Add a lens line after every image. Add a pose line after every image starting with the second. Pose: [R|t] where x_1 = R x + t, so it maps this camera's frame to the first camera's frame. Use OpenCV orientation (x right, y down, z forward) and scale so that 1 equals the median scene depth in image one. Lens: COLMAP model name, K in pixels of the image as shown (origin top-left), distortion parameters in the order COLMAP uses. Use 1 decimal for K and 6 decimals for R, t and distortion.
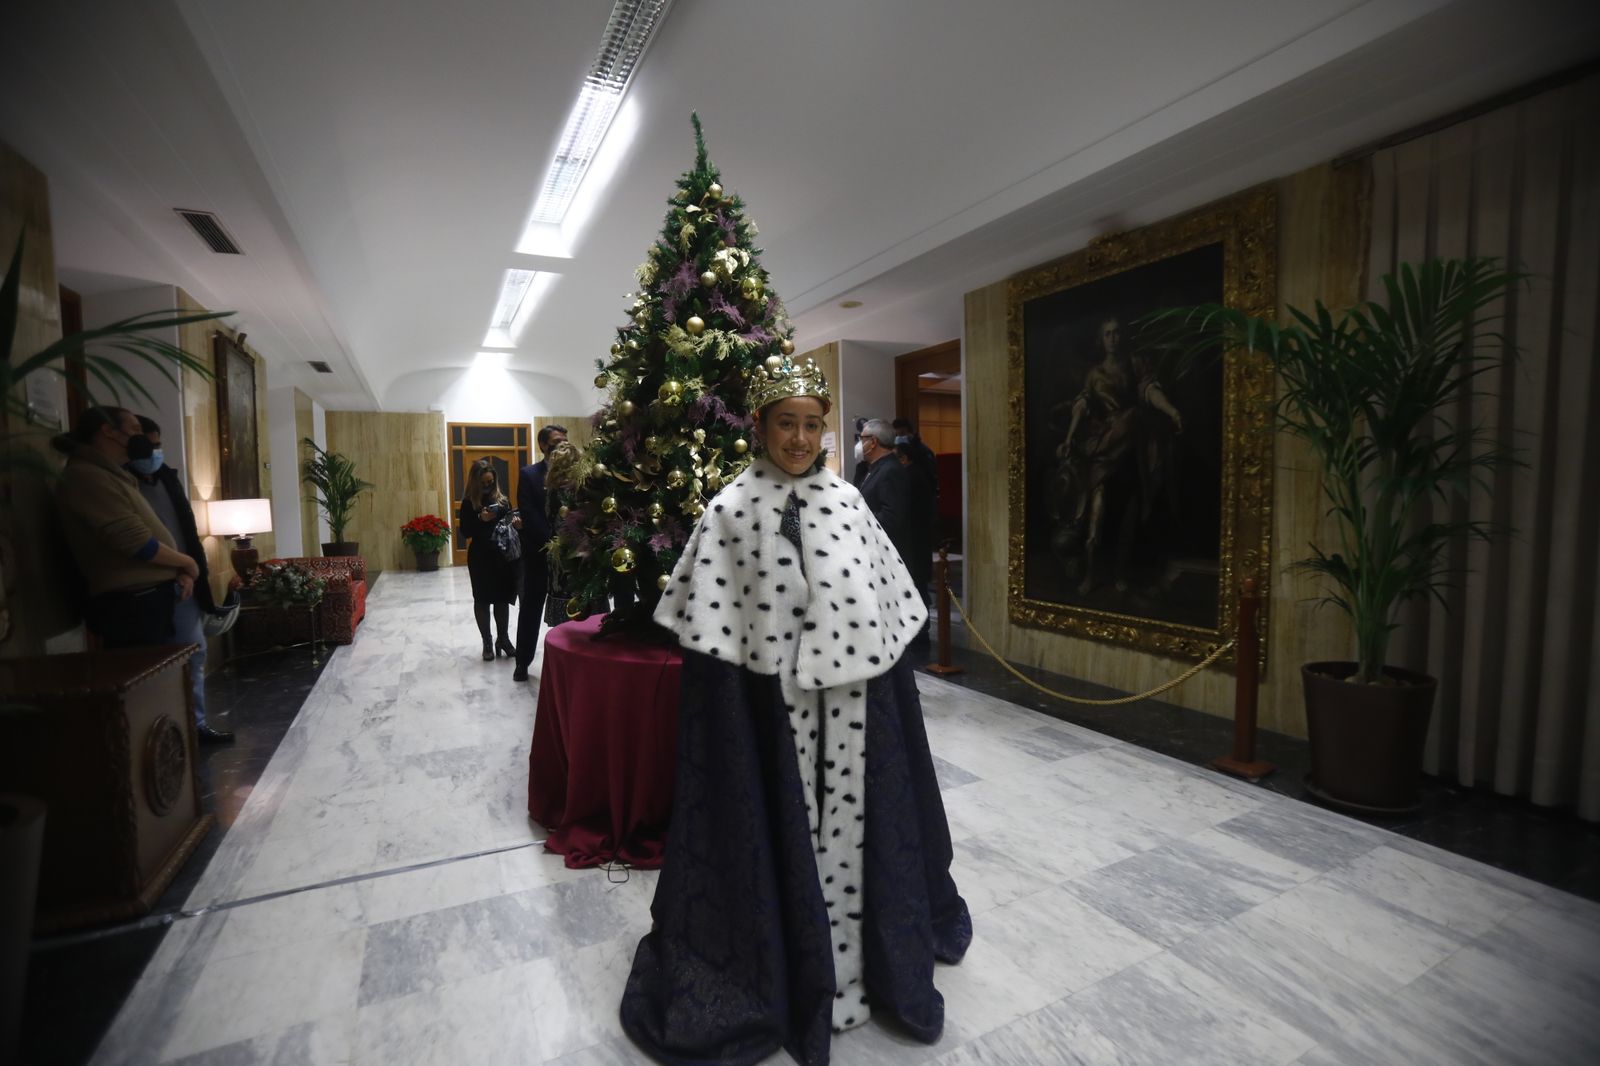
lens RADIAL K [[870.7, 0, 795.5], [0, 870.7, 569.8], [0, 0, 1]] dist [-0.044537, 0.001115]
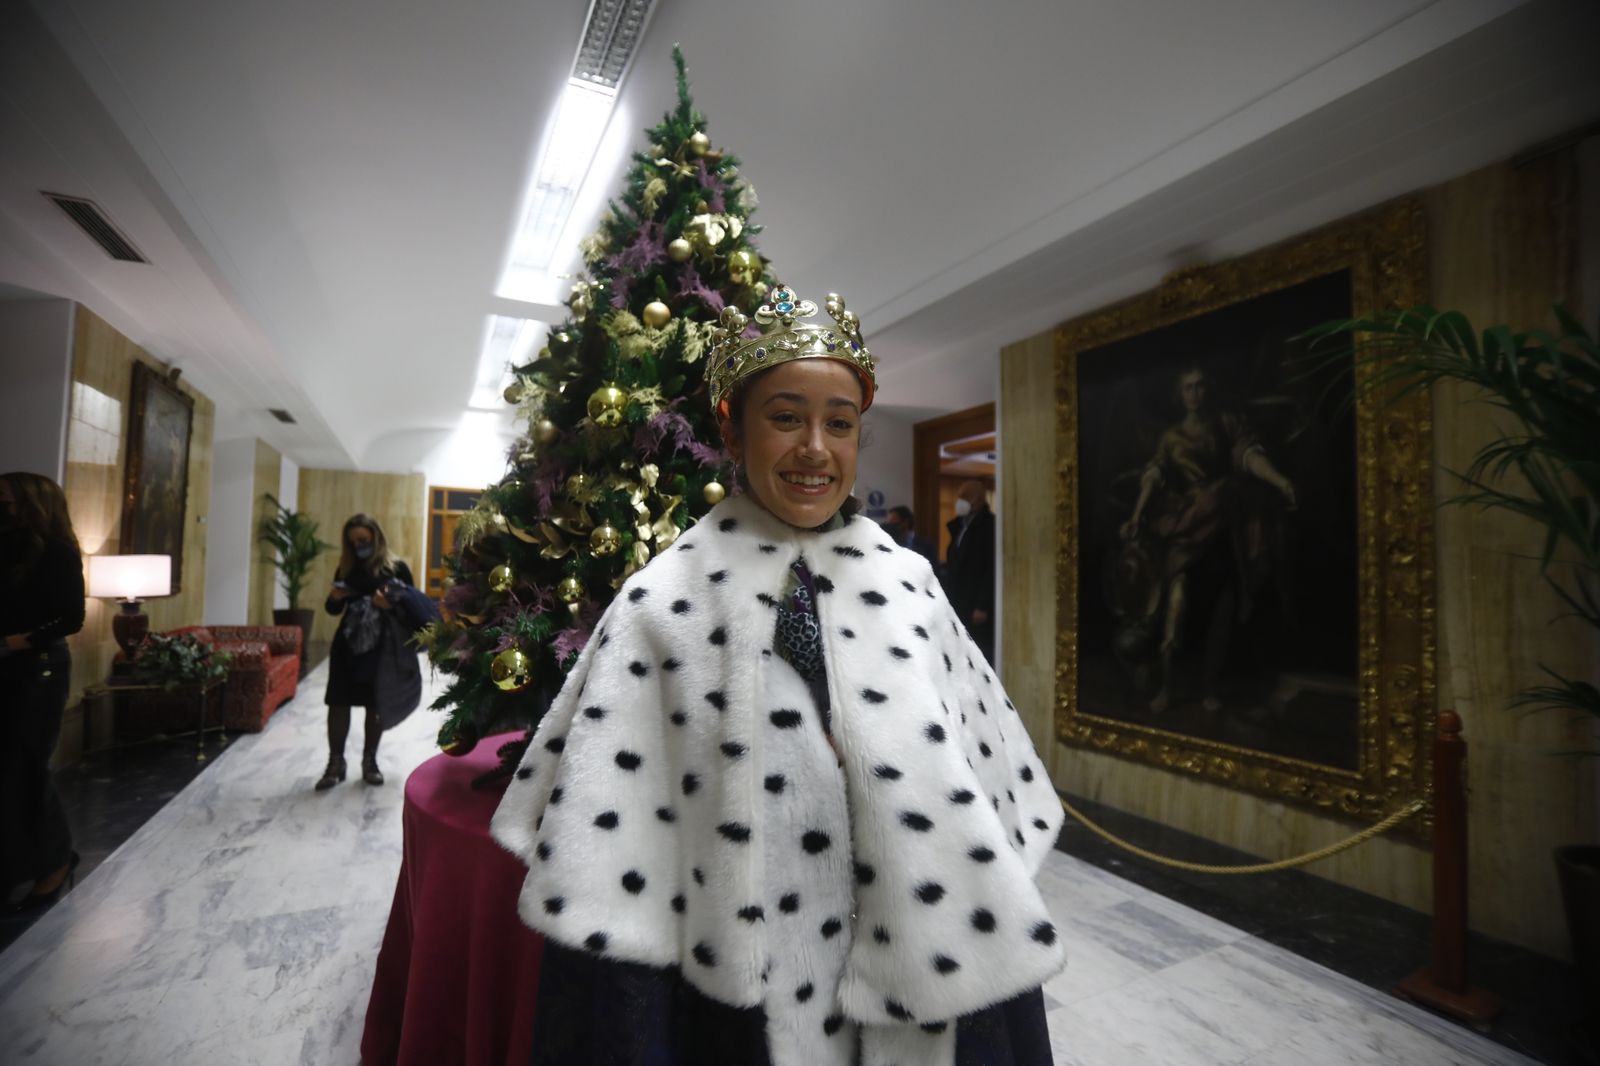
lens RADIAL K [[870.7, 0, 792.5], [0, 870.7, 522.2], [0, 0, 1]] dist [-0.044537, 0.001115]
pose [[0.999446, 0.032917, -0.004823, -0.001558], [-0.033268, 0.988680, -0.146308, -0.020828], [-0.000048, 0.146388, 0.989227, 0.256555]]
